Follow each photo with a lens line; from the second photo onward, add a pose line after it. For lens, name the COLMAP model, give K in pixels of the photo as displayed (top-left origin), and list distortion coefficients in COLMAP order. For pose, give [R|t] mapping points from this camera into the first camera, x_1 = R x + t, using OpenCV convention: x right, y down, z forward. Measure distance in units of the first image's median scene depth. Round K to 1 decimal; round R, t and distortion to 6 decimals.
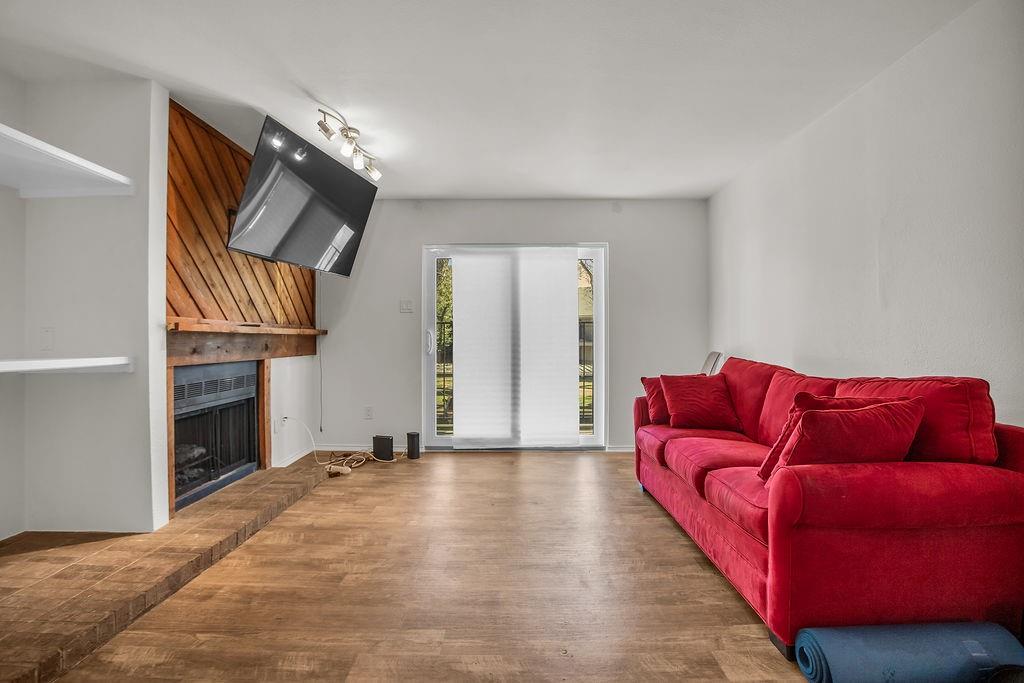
lens RADIAL K [[499.6, 0, 512.3], [0, 499.6, 338.7], [0, 0, 1]] dist [-0.075843, 0.017409]
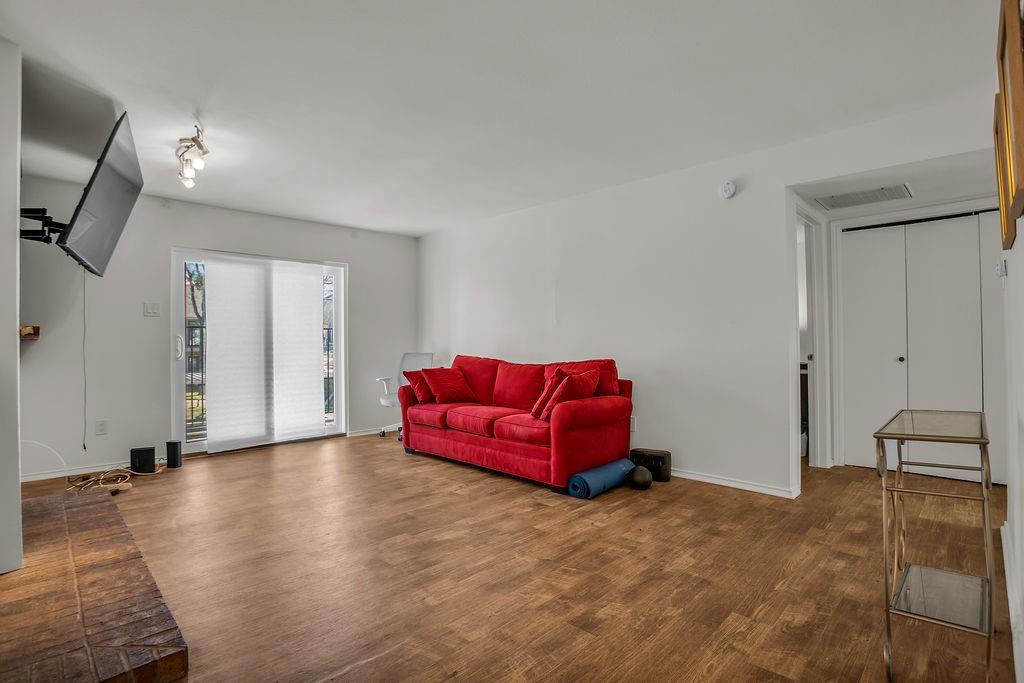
lens RADIAL K [[499.6, 0, 517.6], [0, 499.6, 339.9], [0, 0, 1]] dist [-0.075843, 0.017409]
pose [[0.689695, 0.002307, 0.724097, -0.533821], [0.002265, 0.999983, -0.005343, -0.000916], [-0.724097, 0.005325, 0.689678, -0.171411]]
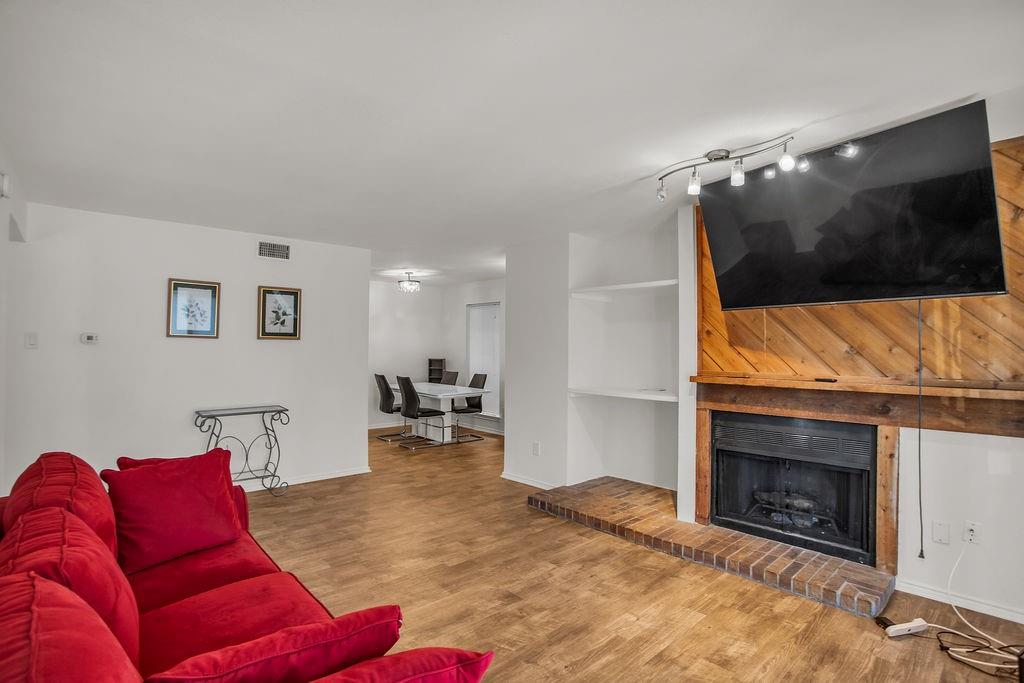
lens RADIAL K [[499.6, 0, 510.3], [0, 499.6, 343.8], [0, 0, 1]] dist [-0.075843, 0.017409]
pose [[-0.740388, -0.002118, -0.672176, 0.449365], [-0.000656, 0.999997, -0.002429, -0.089575], [0.672179, -0.001357, -0.740387, 1.265714]]
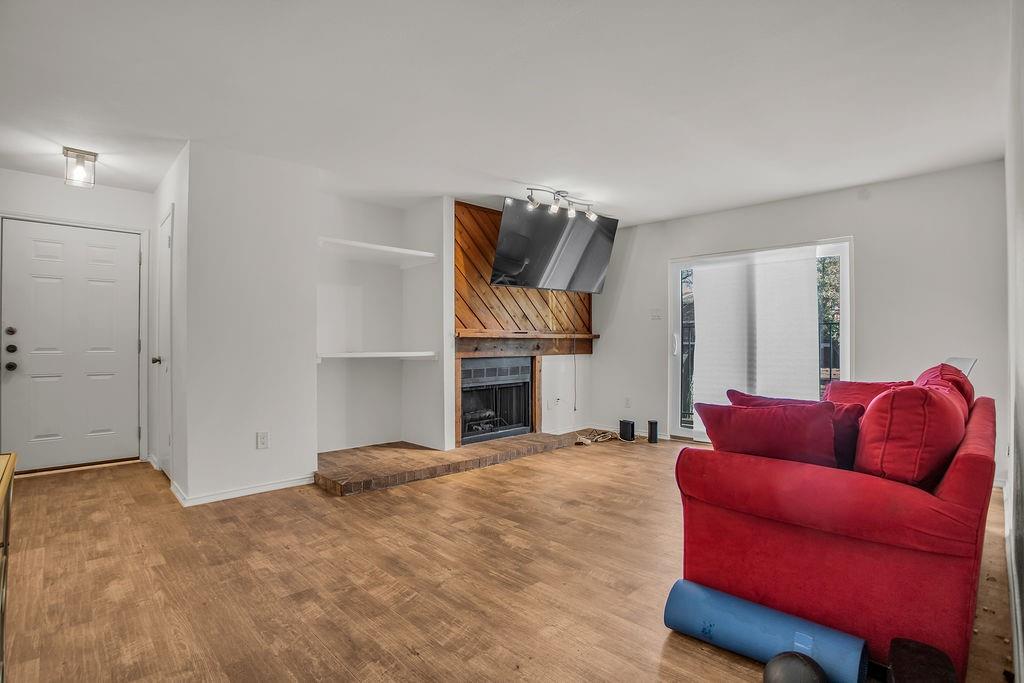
lens RADIAL K [[499.6, 0, 508.0], [0, 499.6, 341.3], [0, 0, 1]] dist [-0.075843, 0.017409]
pose [[0.697217, -0.000737, -0.716860, 0.526122], [0.000965, 1.000000, -0.000089, -0.000696], [0.716859, -0.000630, 0.697218, -0.083778]]
